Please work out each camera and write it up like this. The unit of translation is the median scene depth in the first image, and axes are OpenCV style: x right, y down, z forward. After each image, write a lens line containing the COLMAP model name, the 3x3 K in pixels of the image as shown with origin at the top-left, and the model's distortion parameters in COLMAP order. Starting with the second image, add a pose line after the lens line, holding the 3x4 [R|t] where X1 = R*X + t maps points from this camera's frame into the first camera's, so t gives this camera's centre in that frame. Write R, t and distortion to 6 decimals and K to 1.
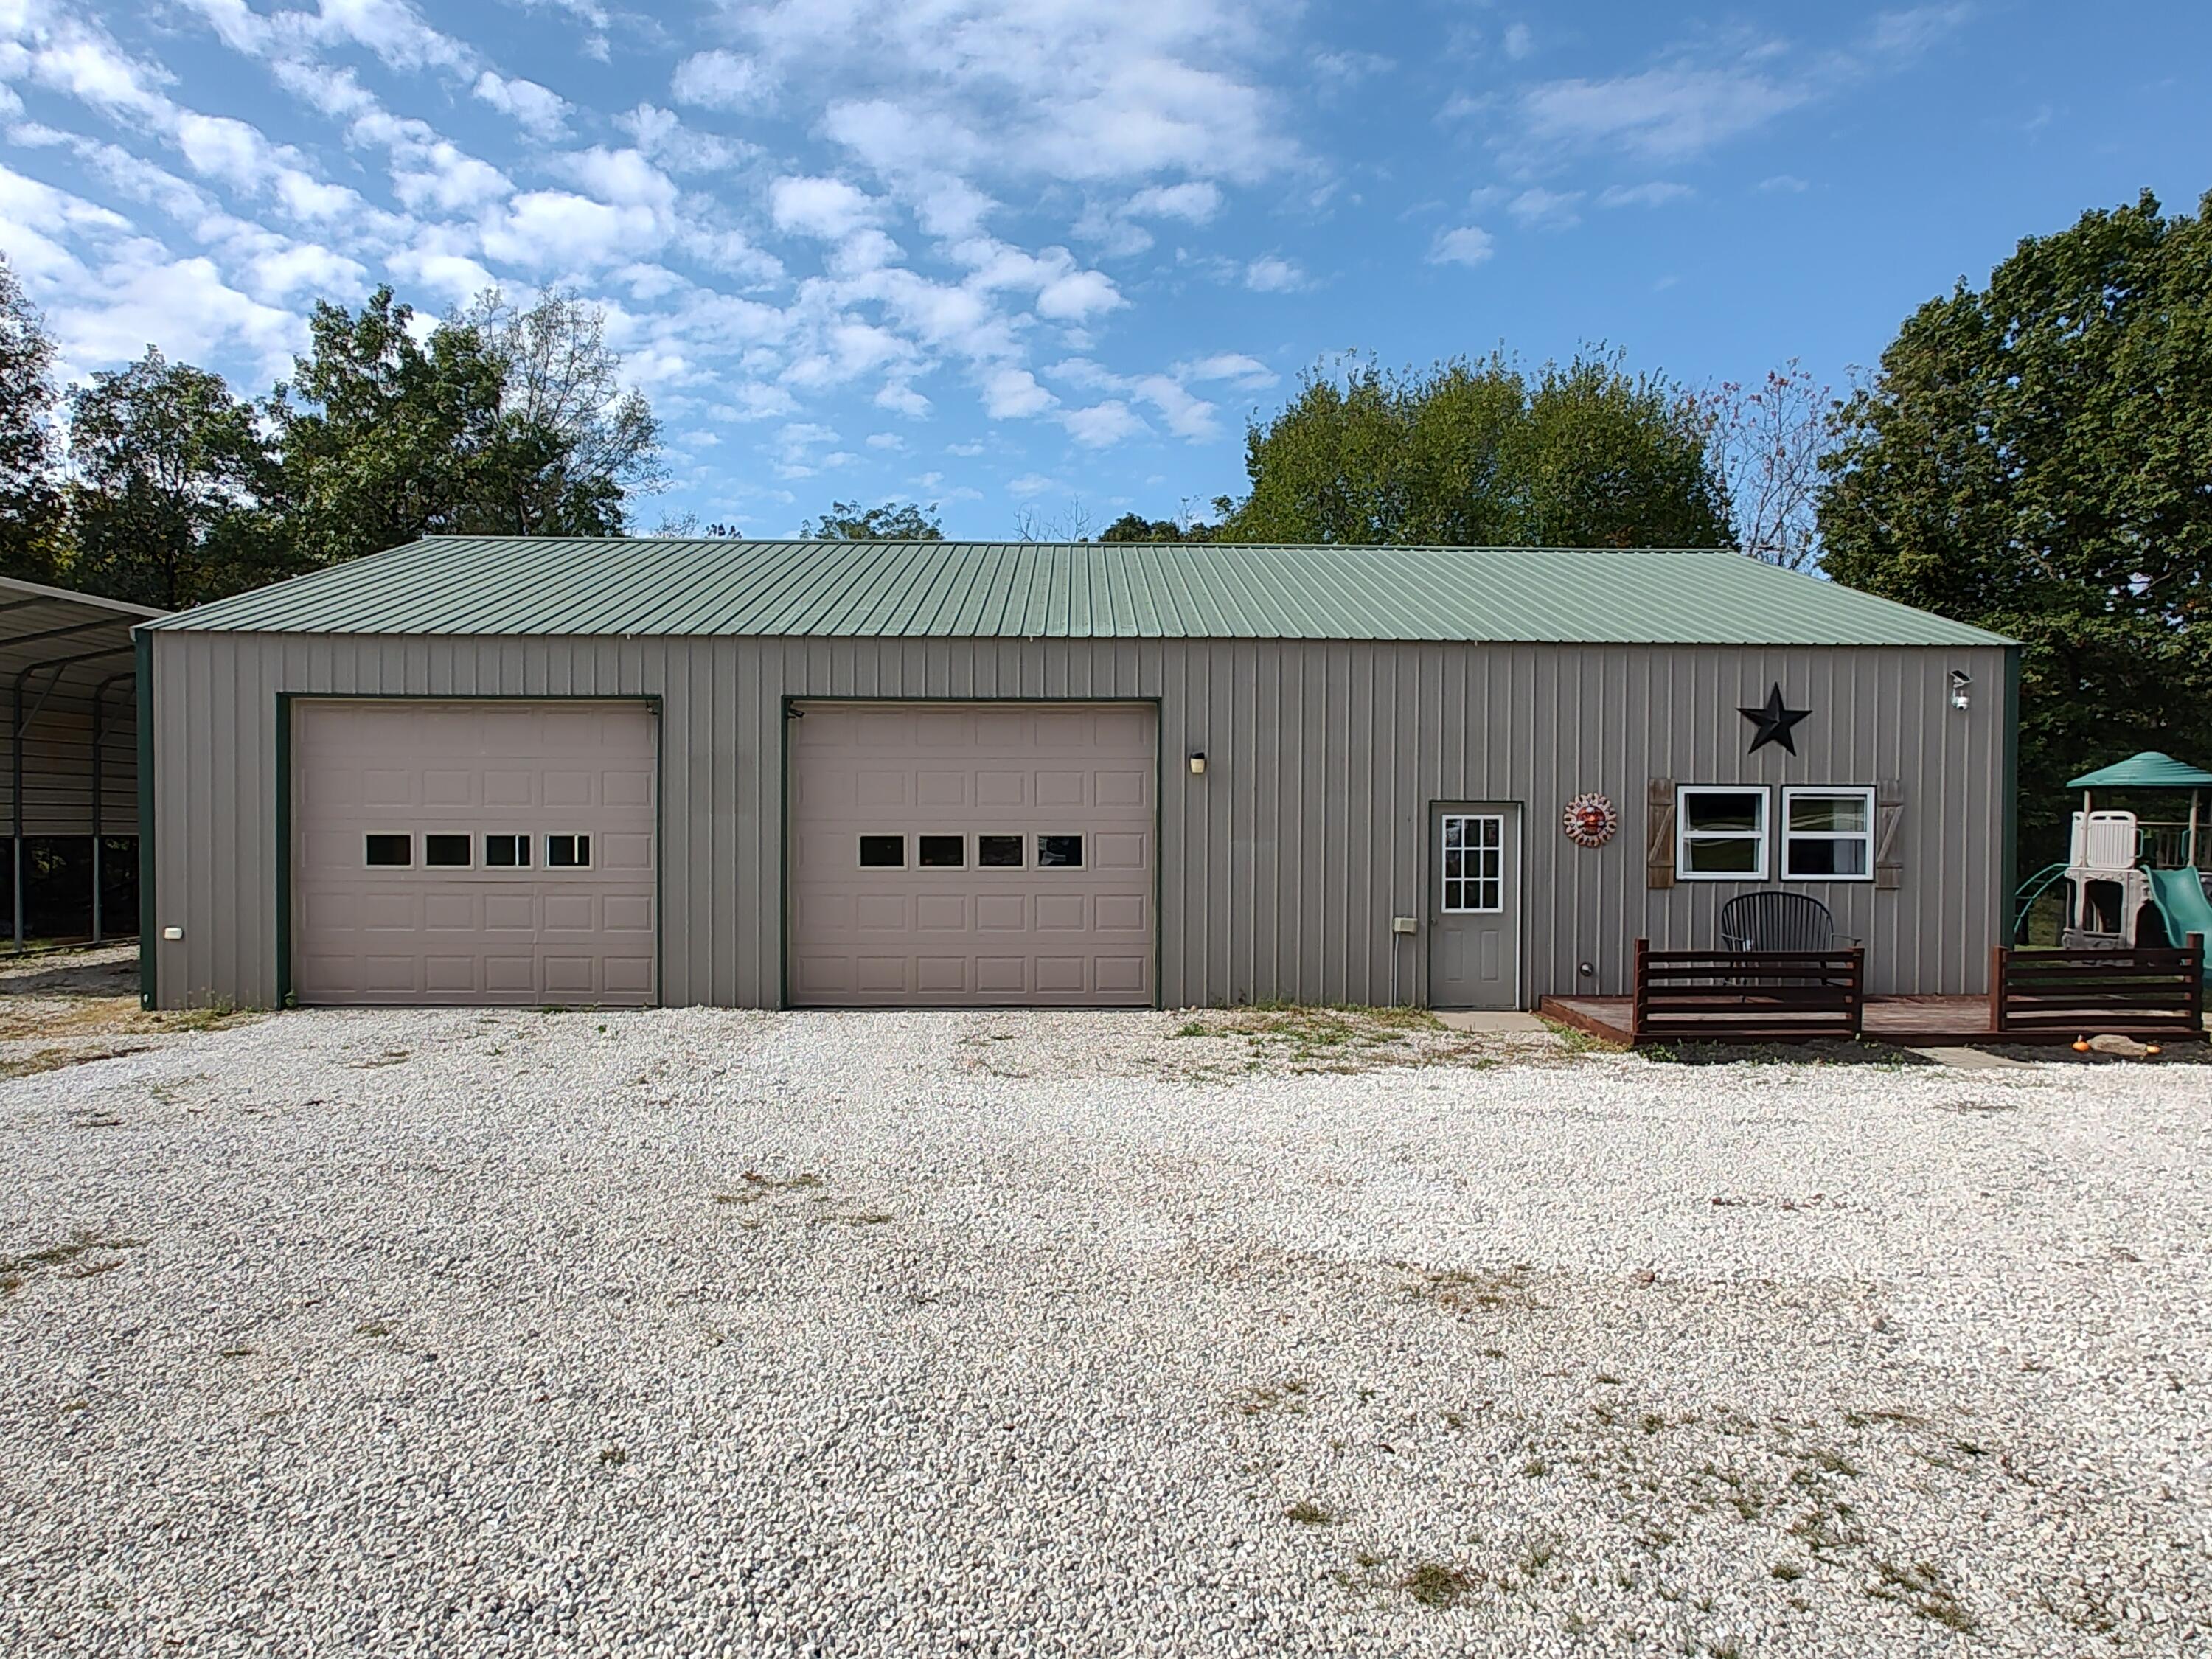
lens RADIAL K [[1395.6, 0, 1106.0], [0, 1395.6, 829.5], [0, 0, 1]] dist [-0.020596, 0.030567]
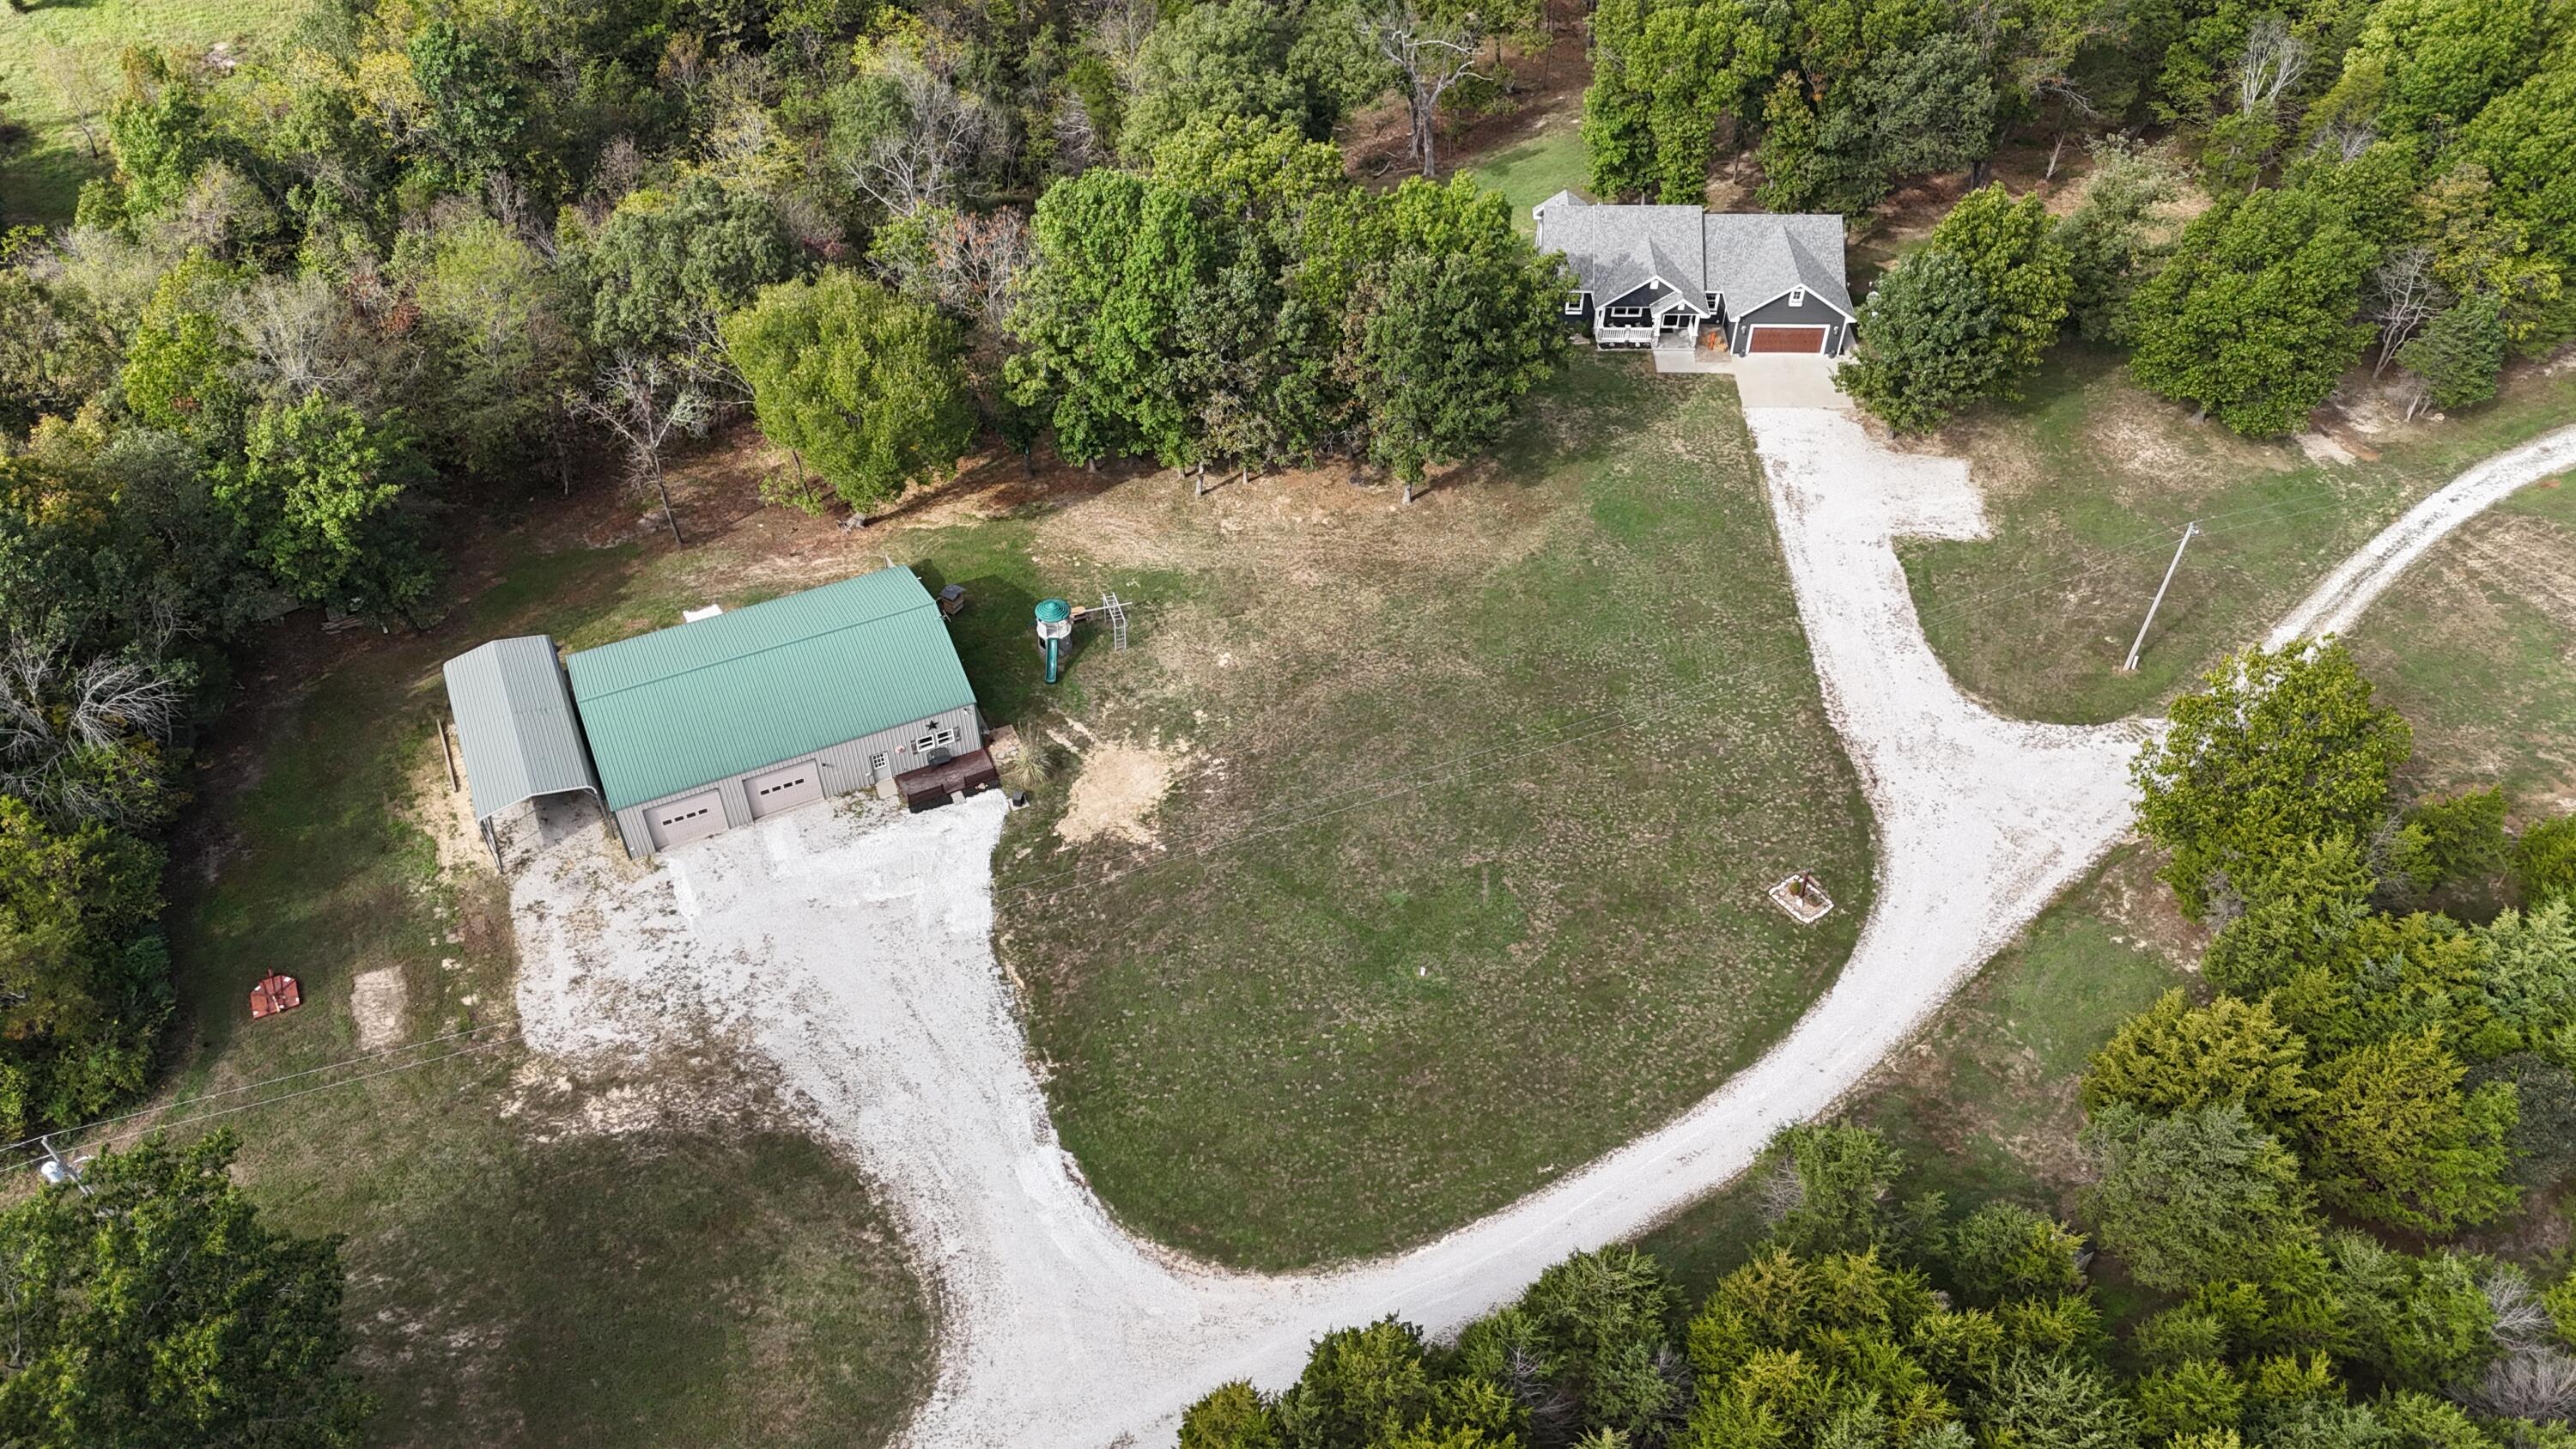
lens RADIAL K [[1844.2, 0, 1288.0], [0, 1844.2, 724.5], [0, 0, 1]] dist [0.128585, -0.287069]
pose [[0.917131, -0.282951, 0.280732, -0.248697], [0.010895, 0.721850, 0.691964, -4.936180], [-0.398438, -0.631563, 0.665113, -4.209464]]
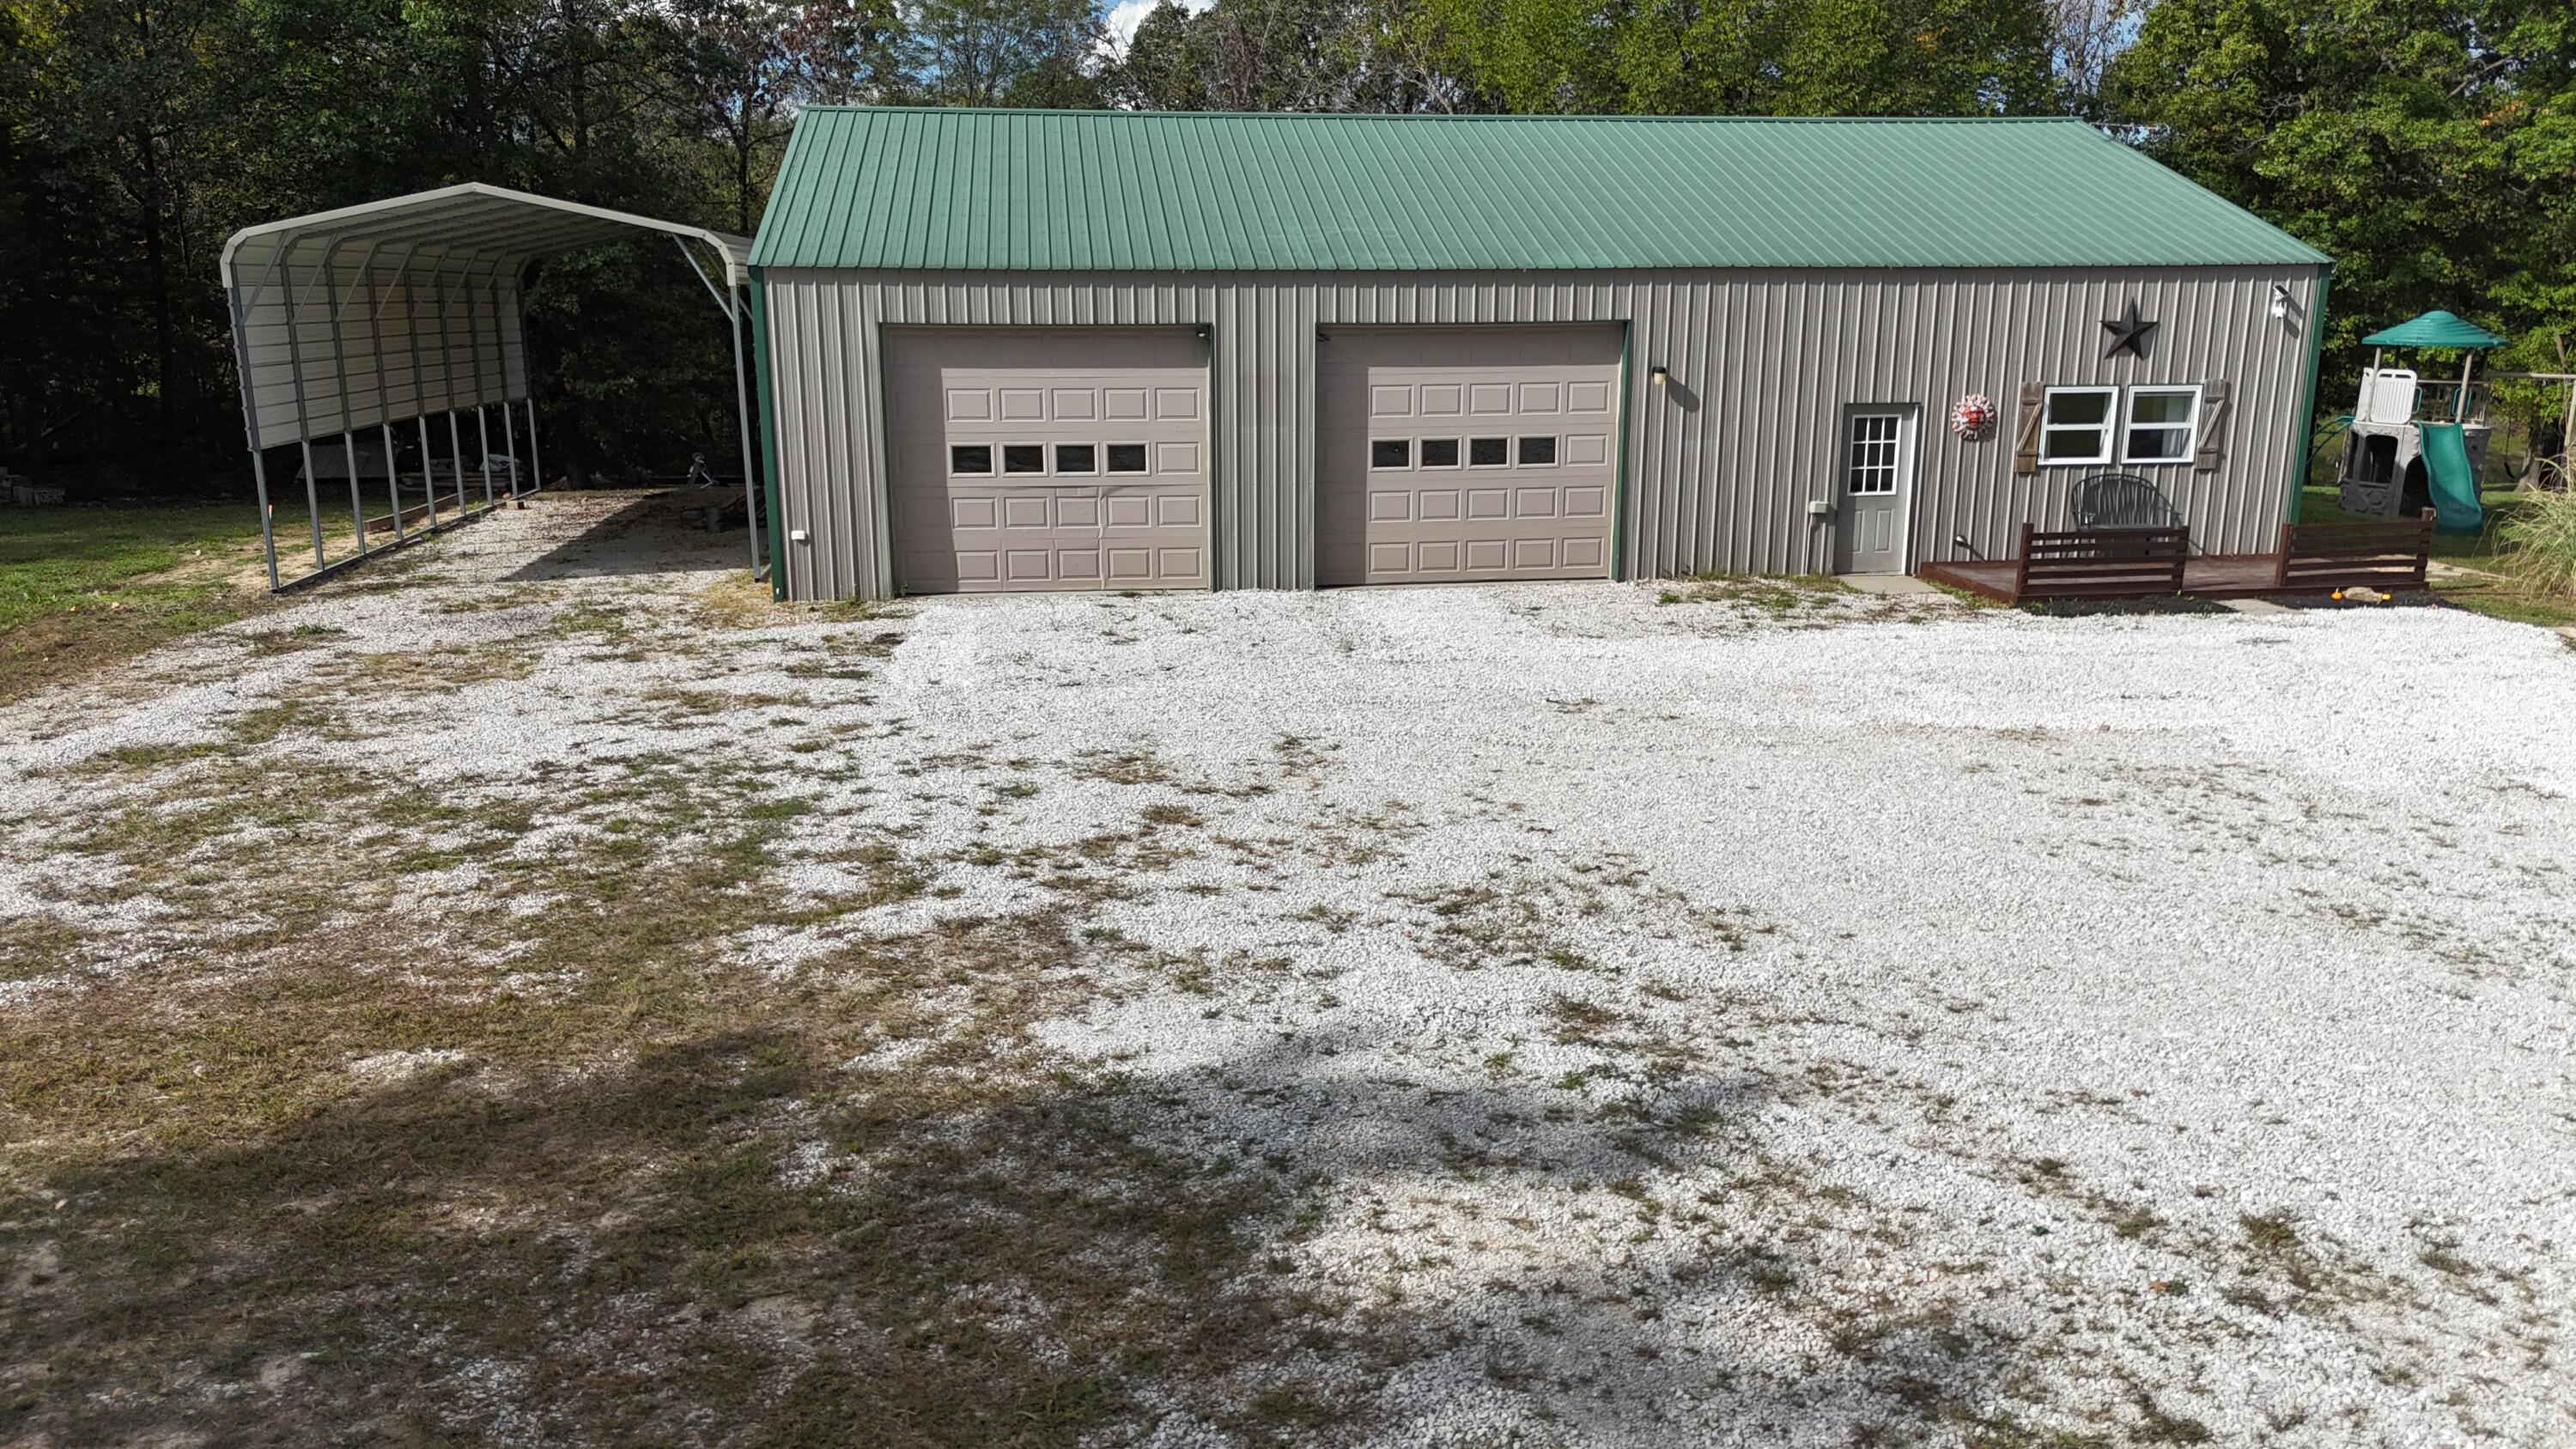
lens RADIAL K [[1871.1, 0, 1288.0], [0, 1871.1, 724.5], [0, 0, 1]] dist [0.061334, -0.054740]
pose [[0.995386, -0.028512, 0.091619, -0.405813], [0.007540, 0.975123, 0.221538, -0.115177], [-0.095656, -0.219825, 0.970838, -0.599023]]
